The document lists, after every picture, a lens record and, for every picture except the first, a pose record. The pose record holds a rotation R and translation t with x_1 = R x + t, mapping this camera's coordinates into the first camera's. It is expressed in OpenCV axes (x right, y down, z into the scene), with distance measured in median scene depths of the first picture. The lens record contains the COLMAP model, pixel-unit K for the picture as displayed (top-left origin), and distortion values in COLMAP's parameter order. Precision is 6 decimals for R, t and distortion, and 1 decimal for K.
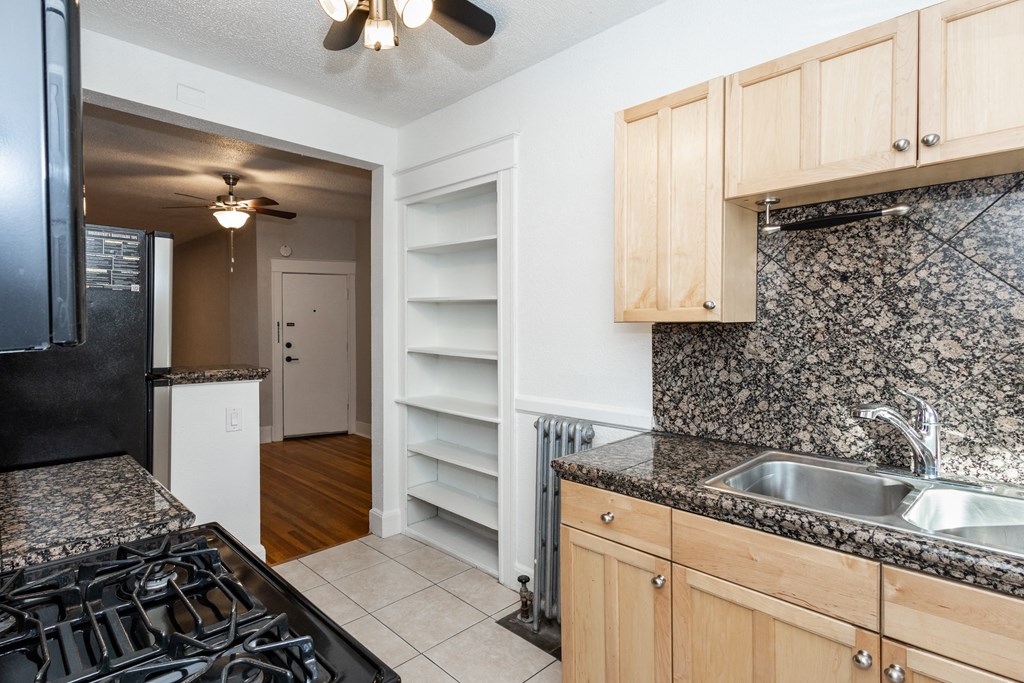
lens RADIAL K [[521.2, 0, 462.3], [0, 521.2, 332.6], [0, 0, 1]] dist [-0.000327, -0.000051]
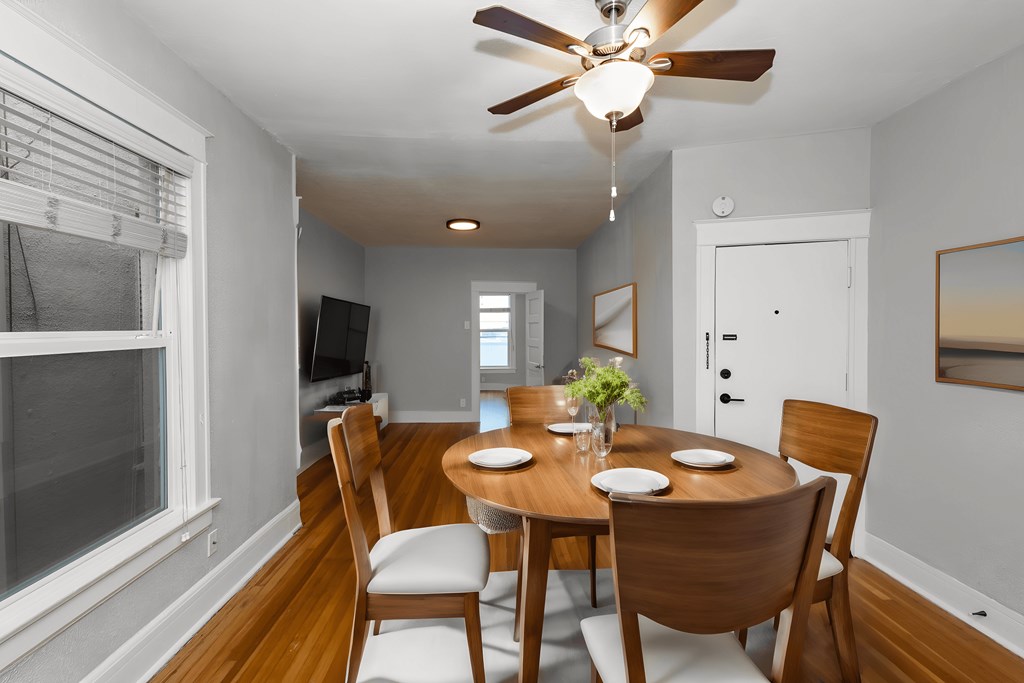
lens RADIAL K [[472.4, 0, 513.9], [0, 472.4, 335.6], [0, 0, 1]] dist [-0.000068, -0.000021]
pose [[0.761744, 0.014366, -0.647719, -0.176452], [-0.016409, 0.999861, 0.002879, -0.014877], [0.647670, 0.008436, 0.761874, 0.459875]]
